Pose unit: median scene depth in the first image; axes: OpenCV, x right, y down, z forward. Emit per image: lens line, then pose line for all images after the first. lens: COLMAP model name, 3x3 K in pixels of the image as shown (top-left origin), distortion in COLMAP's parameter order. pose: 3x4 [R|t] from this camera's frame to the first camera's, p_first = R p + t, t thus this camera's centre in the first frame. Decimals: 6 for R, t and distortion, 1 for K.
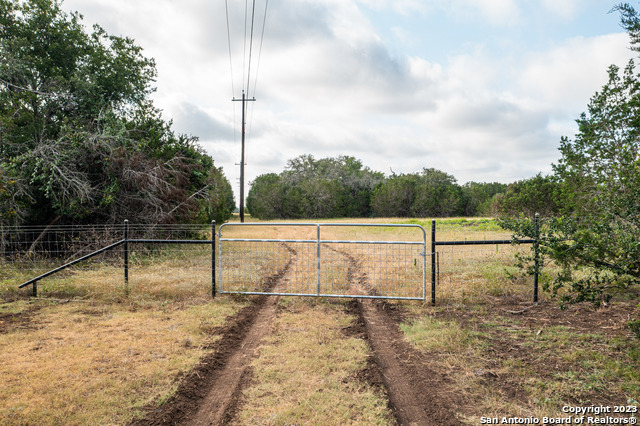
lens RADIAL K [[502.2, 0, 320.0], [0, 502.2, 213.0], [0, 0, 1]] dist [-0.012733, 0.001420]
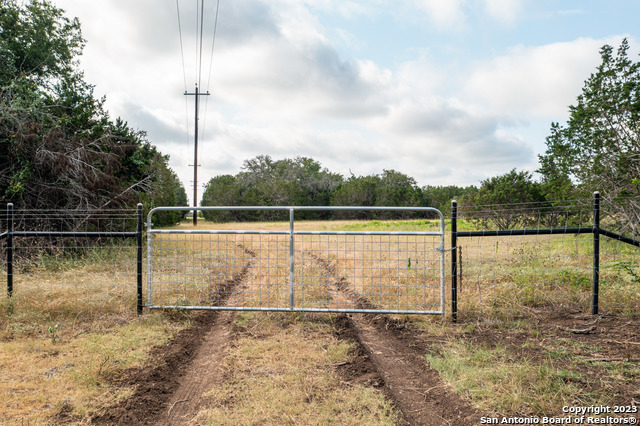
lens RADIAL K [[502.2, 0, 320.0], [0, 502.2, 213.0], [0, 0, 1]] dist [-0.012733, 0.001420]
pose [[0.996216, -0.000202, 0.086915, -0.014199], [0.001024, 0.999955, -0.009421, 0.020566], [-0.086909, 0.009474, 0.996171, 0.171594]]
